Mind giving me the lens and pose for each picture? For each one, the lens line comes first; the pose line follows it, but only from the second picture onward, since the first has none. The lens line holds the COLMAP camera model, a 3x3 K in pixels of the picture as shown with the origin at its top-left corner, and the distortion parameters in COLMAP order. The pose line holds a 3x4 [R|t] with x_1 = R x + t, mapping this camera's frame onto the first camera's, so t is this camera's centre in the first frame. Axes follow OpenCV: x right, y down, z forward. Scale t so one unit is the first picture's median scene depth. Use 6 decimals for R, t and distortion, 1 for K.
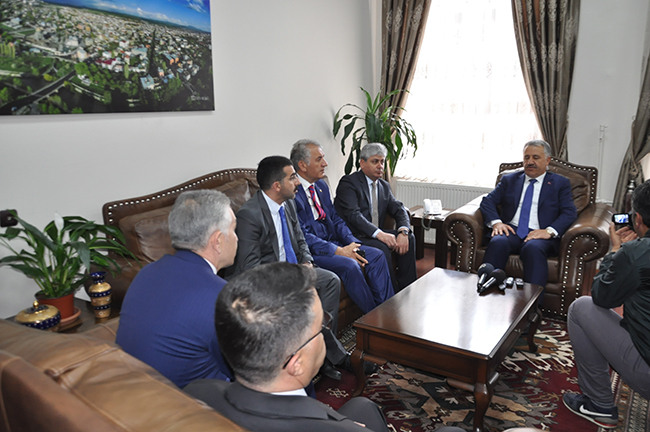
lens RADIAL K [[526.4, 0, 325.0], [0, 526.4, 216.0], [0, 0, 1]] dist [-0.011564, 0.000171]
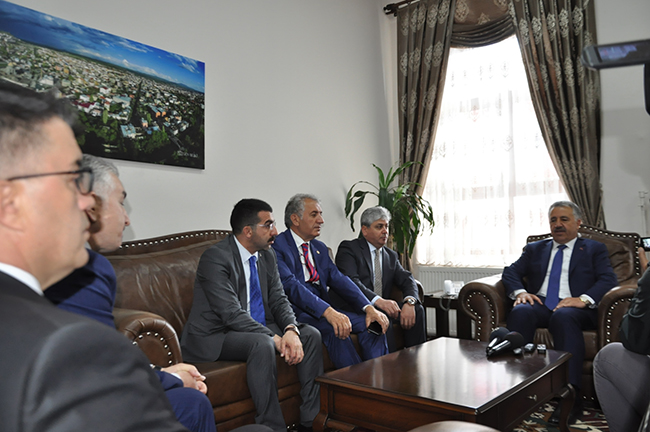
lens RADIAL K [[526.4, 0, 325.0], [0, 526.4, 216.0], [0, 0, 1]] dist [-0.011564, 0.000171]
pose [[0.993899, -0.011063, -0.109736, 0.105805], [-0.017007, 0.967684, -0.251592, 0.111740], [0.108973, 0.251923, 0.961592, 0.113299]]
